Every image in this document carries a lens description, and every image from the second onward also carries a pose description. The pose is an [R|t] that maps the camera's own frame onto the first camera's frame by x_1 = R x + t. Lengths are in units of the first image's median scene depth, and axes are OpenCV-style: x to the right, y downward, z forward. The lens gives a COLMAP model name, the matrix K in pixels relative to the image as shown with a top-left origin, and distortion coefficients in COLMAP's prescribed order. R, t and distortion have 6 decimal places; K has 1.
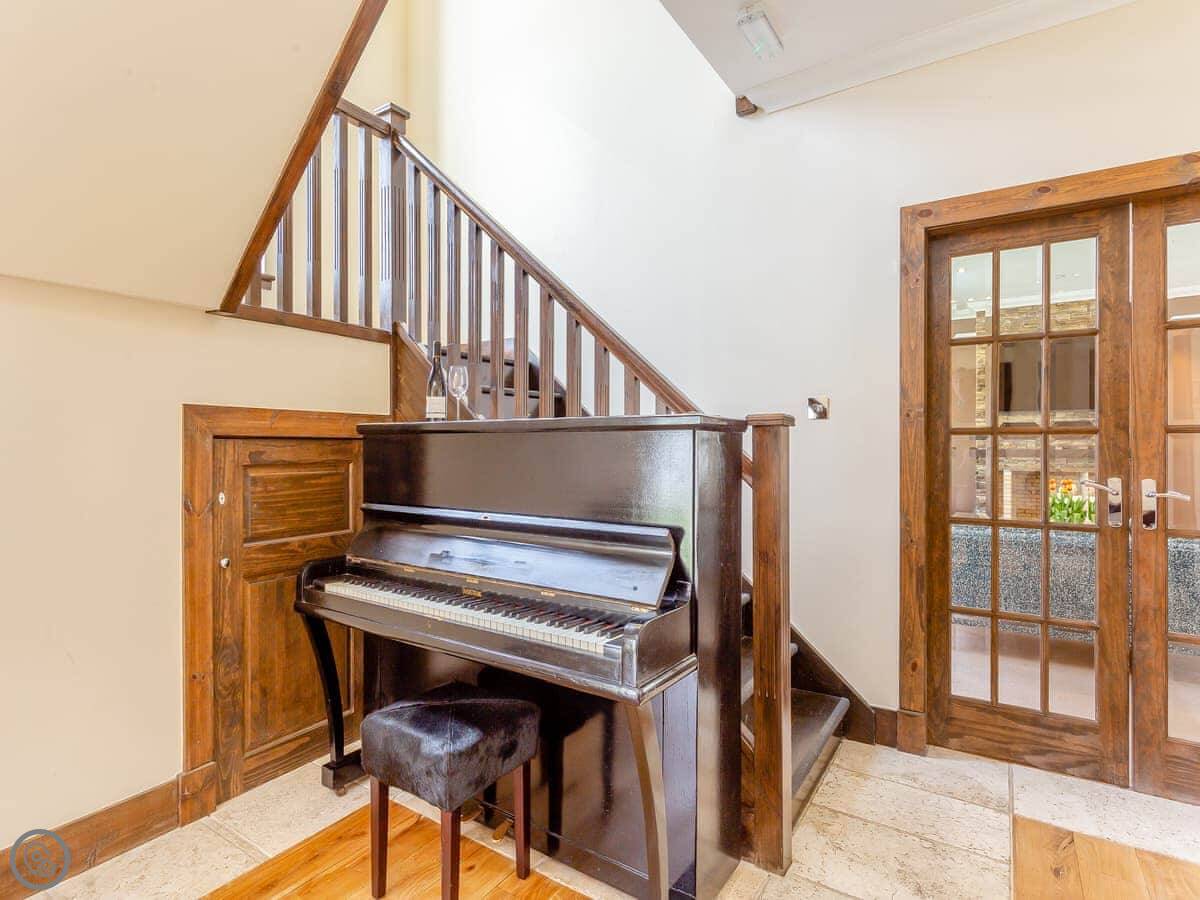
lens RADIAL K [[612.1, 0, 600.0], [0, 612.1, 450.0], [0, 0, 1]] dist [0.009208, 0.000606]
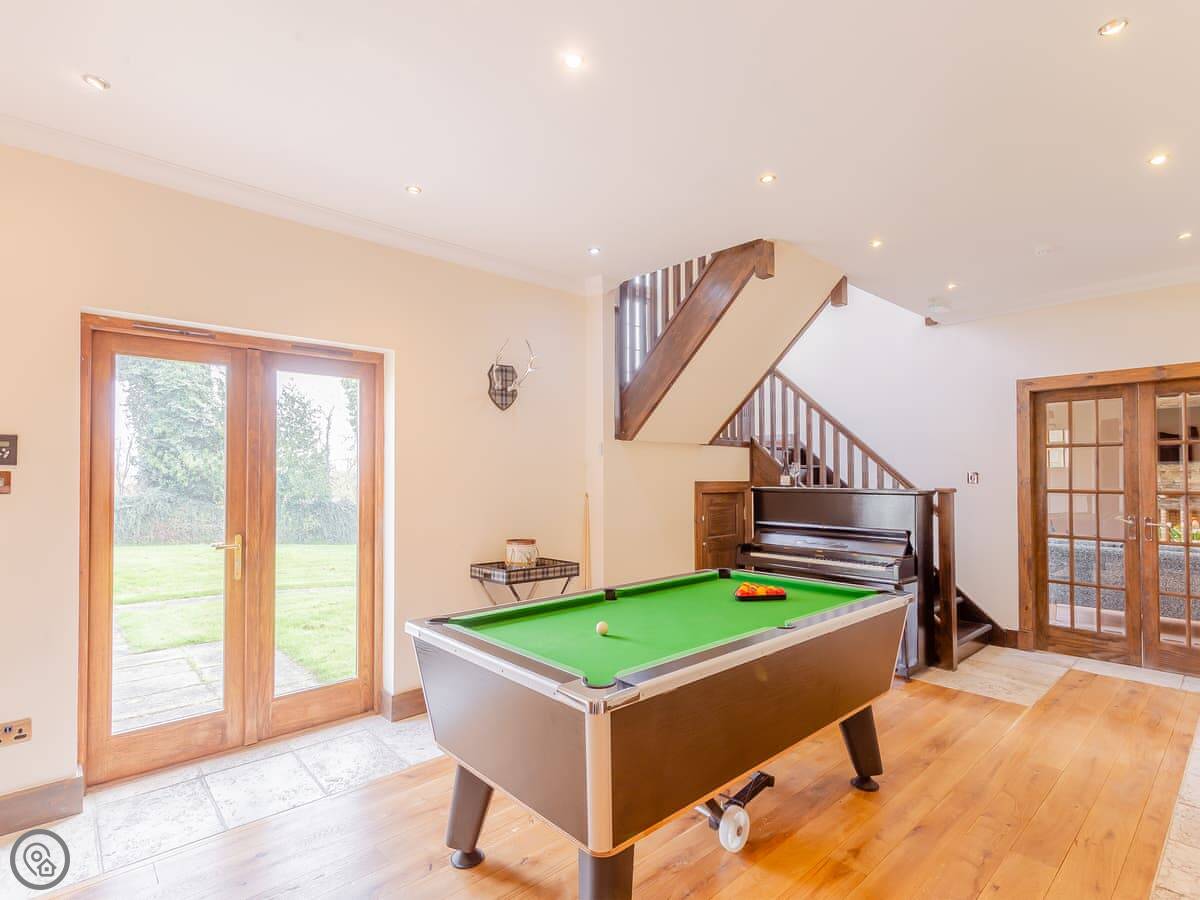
lens RADIAL K [[608.8, 0, 605.6], [0, 608.8, 466.2], [0, 0, 1]] dist [-0.001313, 0.011643]
pose [[0.970587, -0.003064, -0.240731, -0.365518], [-0.001777, 0.999801, -0.019888, -0.074127], [0.240744, 0.019731, 0.970388, -1.360685]]
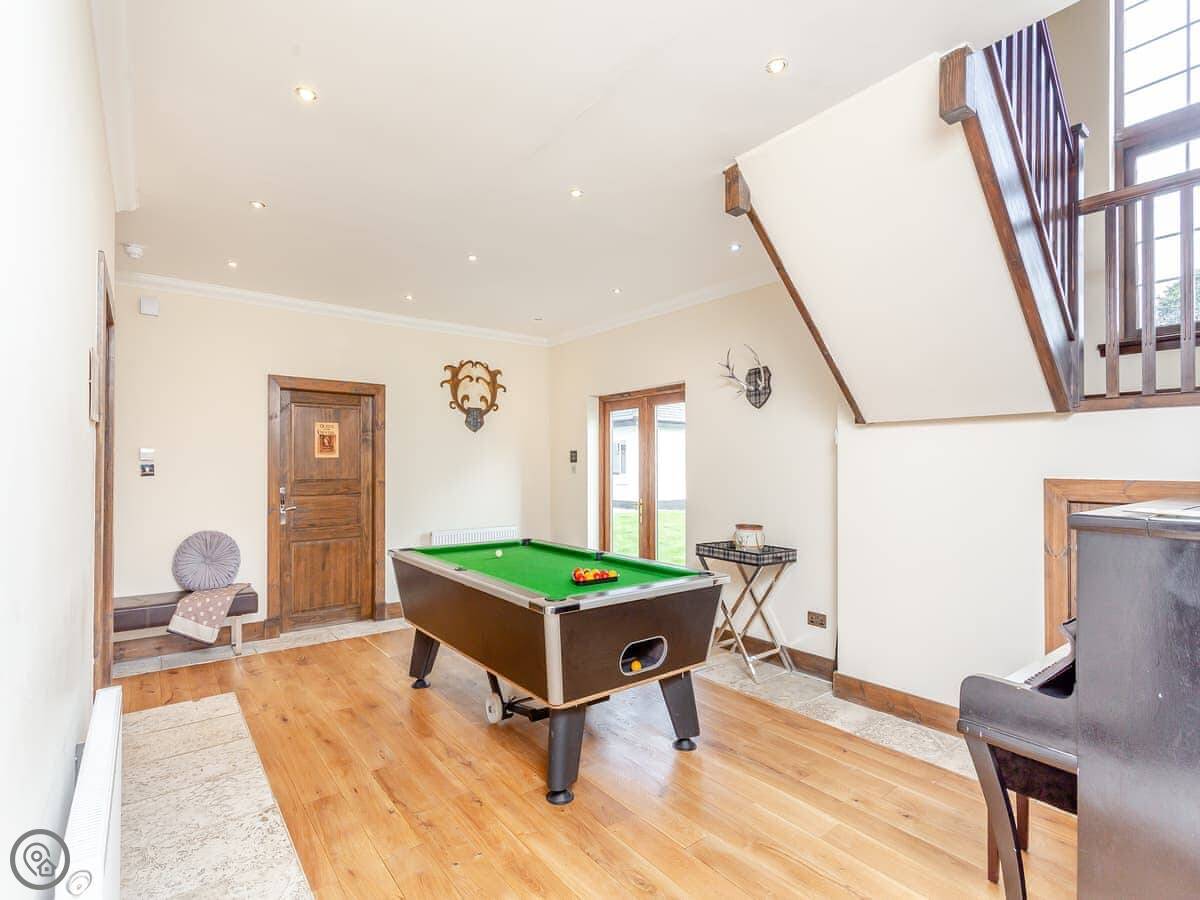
lens RADIAL K [[612.1, 0, 600.0], [0, 612.1, 450.0], [0, 0, 1]] dist [0.009208, 0.000606]
pose [[-0.341645, -0.020114, -0.939614, 0.921372], [-0.002904, 0.999789, -0.020346, -0.094659], [0.939824, -0.004223, -0.341631, 0.434733]]
